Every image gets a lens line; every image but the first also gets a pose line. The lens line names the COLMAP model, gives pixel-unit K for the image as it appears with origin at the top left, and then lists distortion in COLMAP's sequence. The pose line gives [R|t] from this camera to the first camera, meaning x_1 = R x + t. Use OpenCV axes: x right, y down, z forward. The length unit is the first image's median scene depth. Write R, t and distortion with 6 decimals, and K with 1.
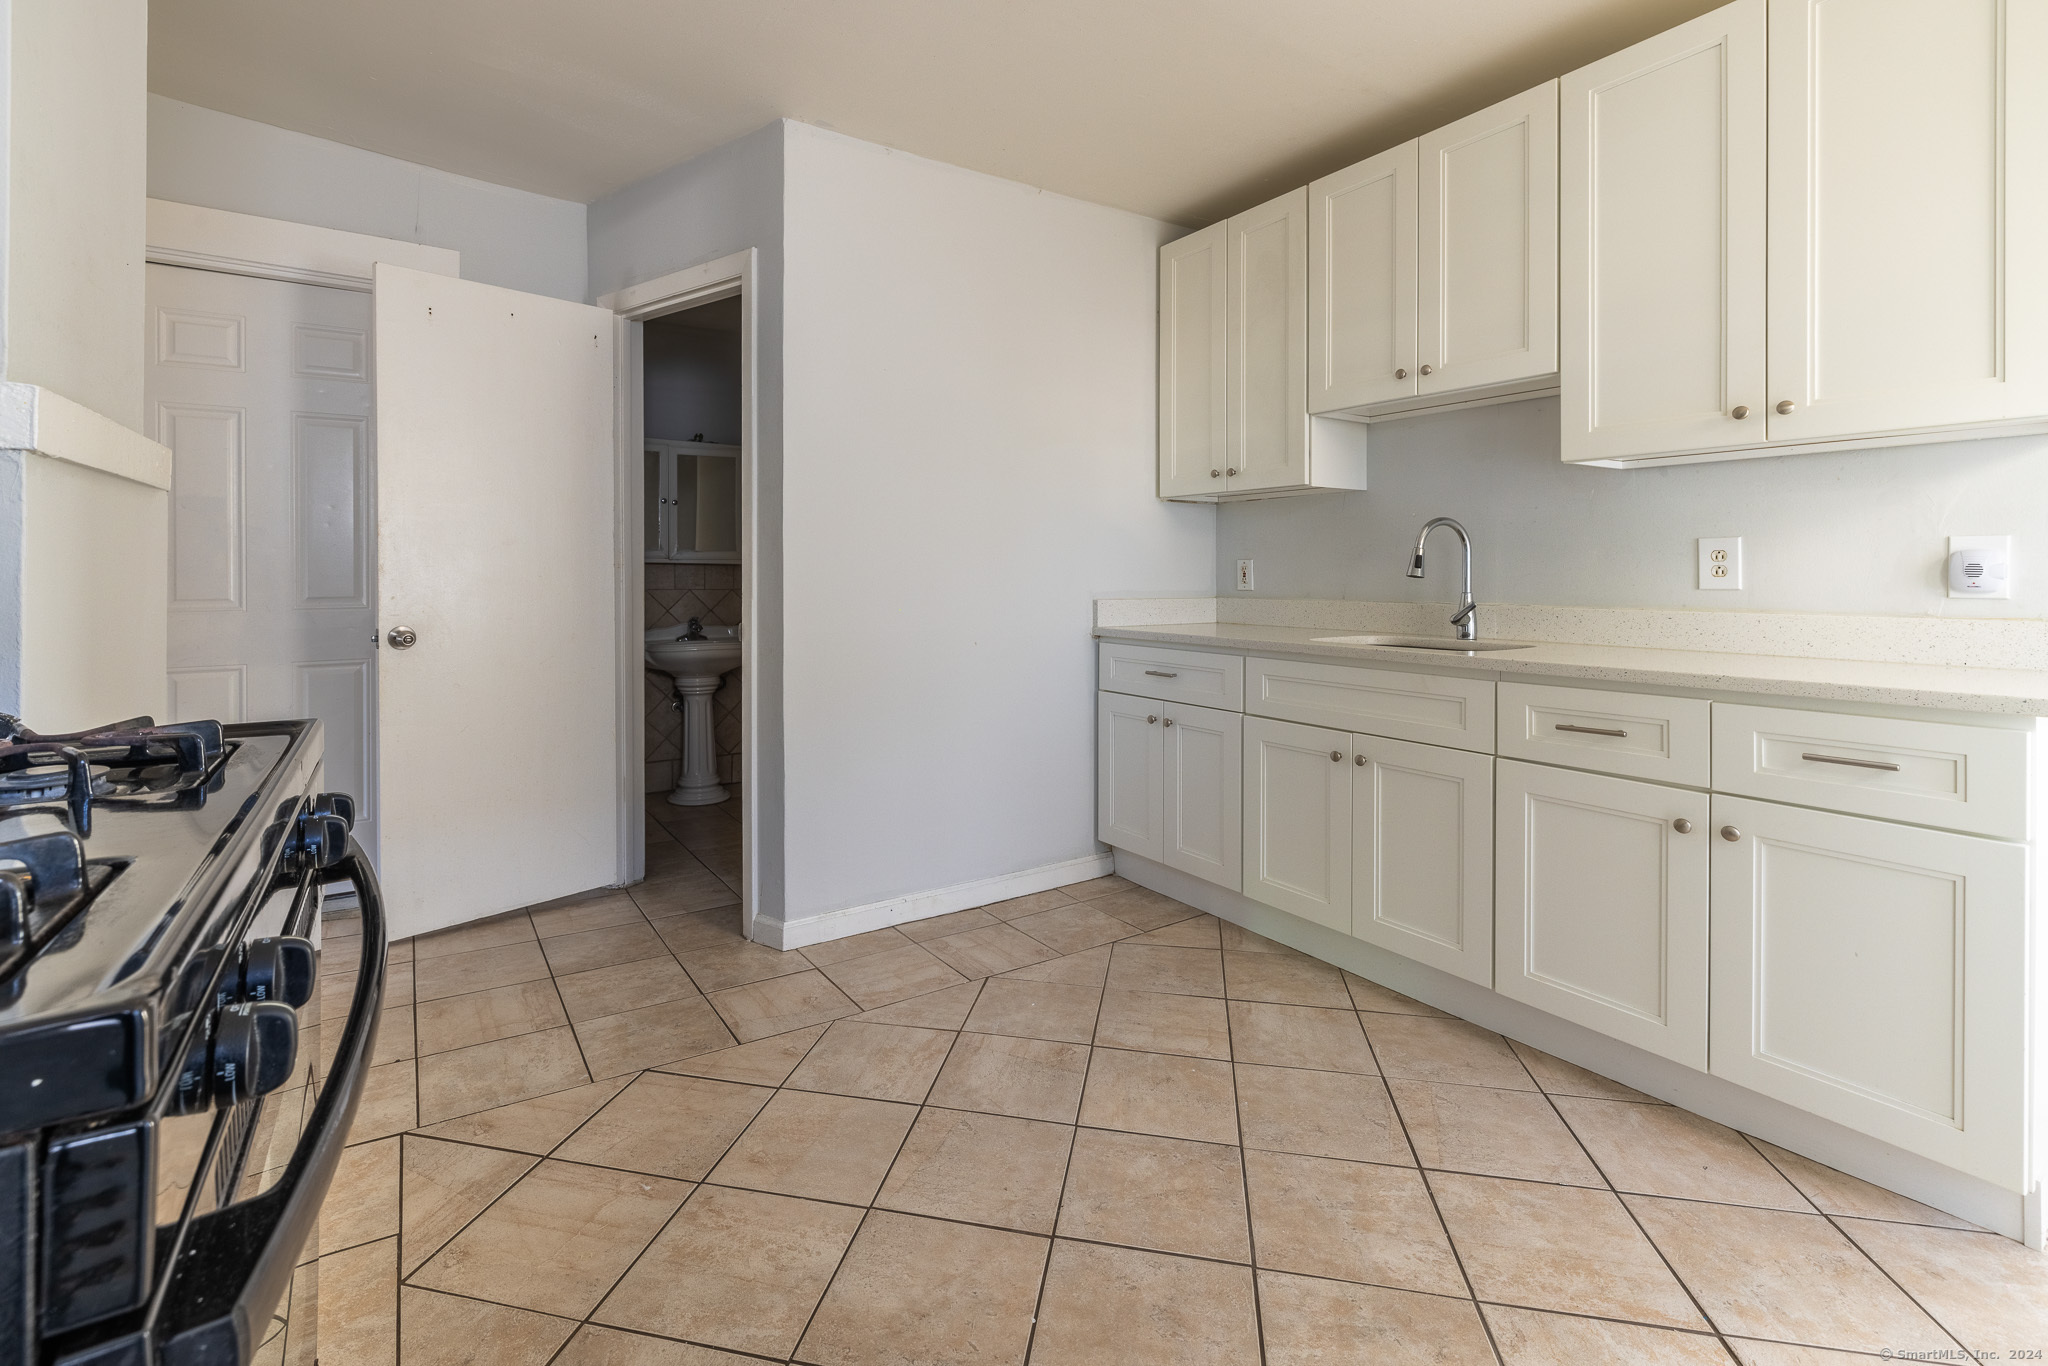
lens RADIAL K [[947.0, 0, 1026.1], [0, 947.0, 573.4], [0, 0, 1]] dist [-0.001215, -0.000149]
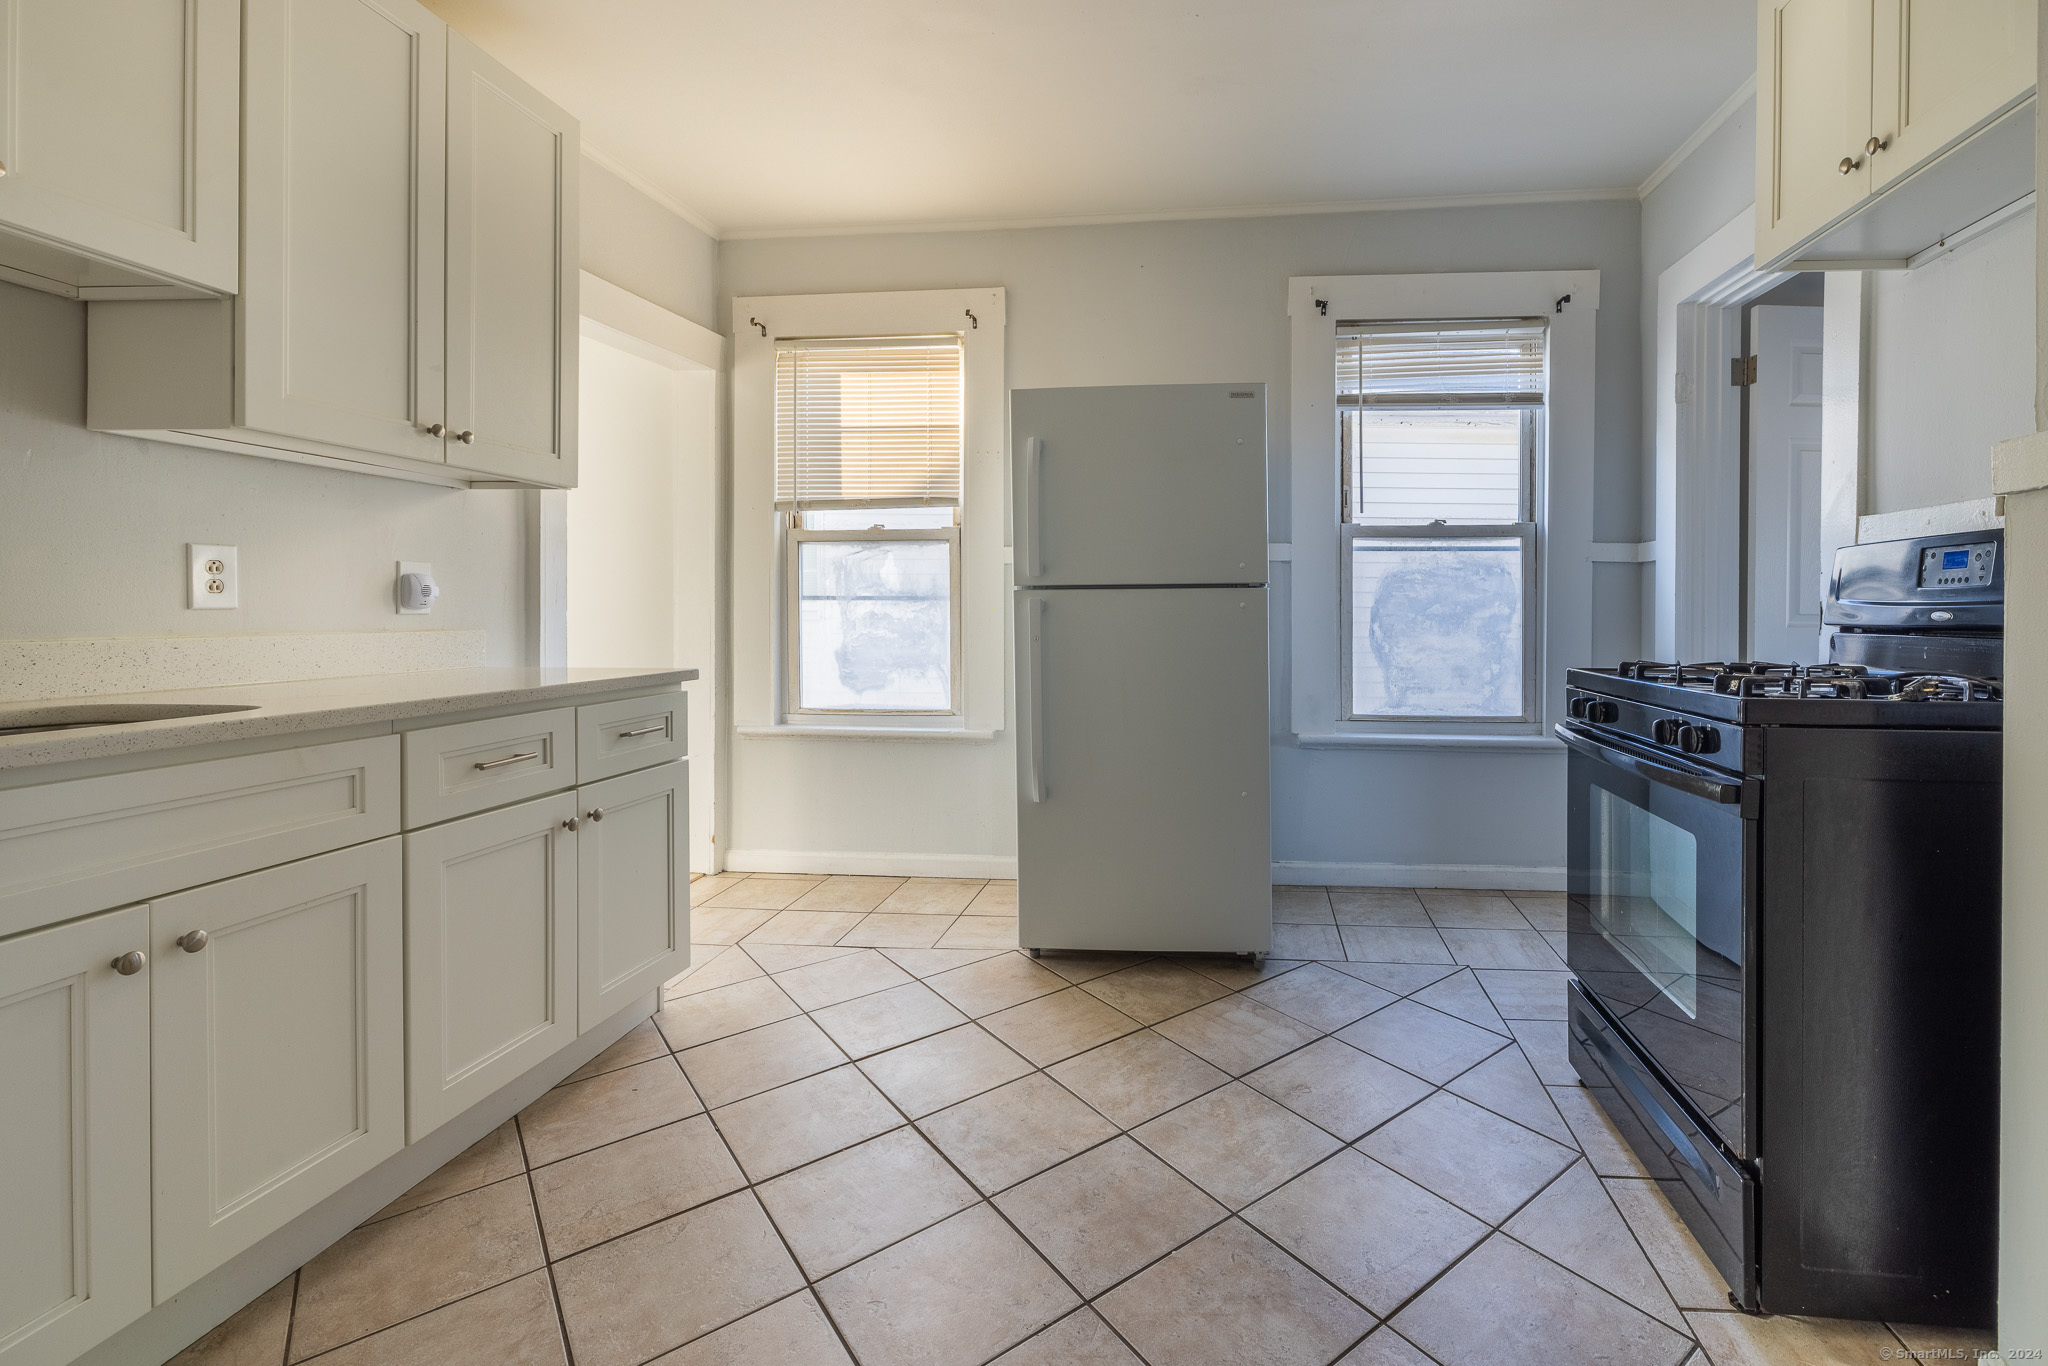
lens RADIAL K [[936.3, 0, 1169.5], [0, 936.3, 616.7], [0, 0, 1]] dist [-0.000201, -0.000349]
pose [[-0.785138, -0.009330, 0.619251, -0.471266], [-0.006749, 0.999956, 0.006509, 0.015108], [-0.619284, 0.000931, -0.785166, 1.314723]]
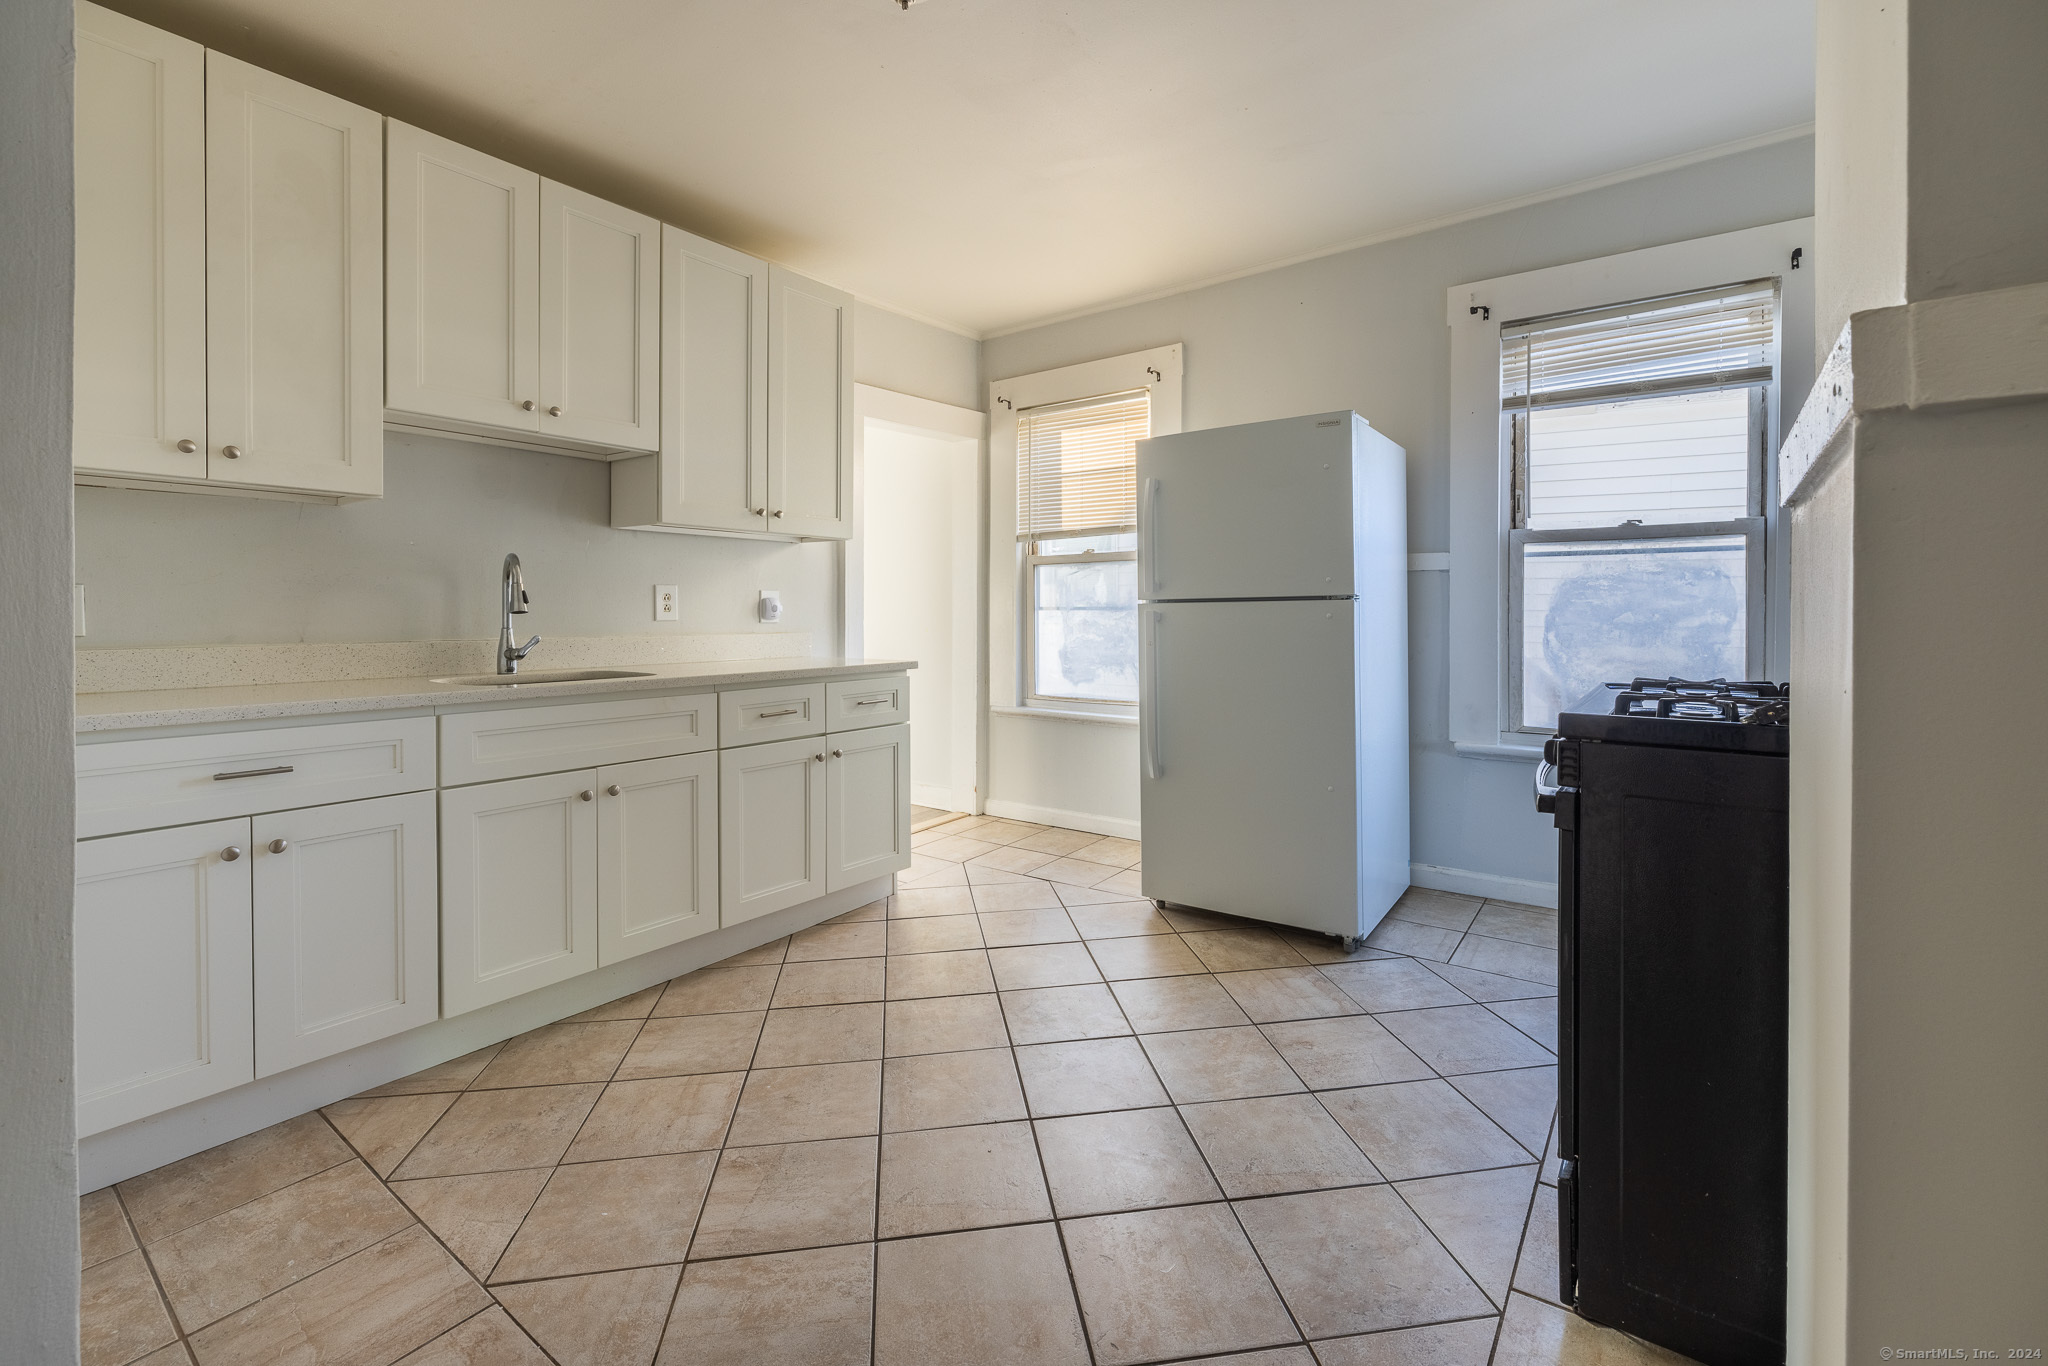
lens RADIAL K [[893.8, 0, 1022.3], [0, 893.8, 619.7], [0, 0, 1]] dist [-0.000821, 0.000027]
pose [[-0.348024, -0.010052, 0.937432, -0.876133], [-0.003124, 0.999949, 0.009563, 0.000818], [-0.937480, 0.000400, -0.348038, 1.130973]]
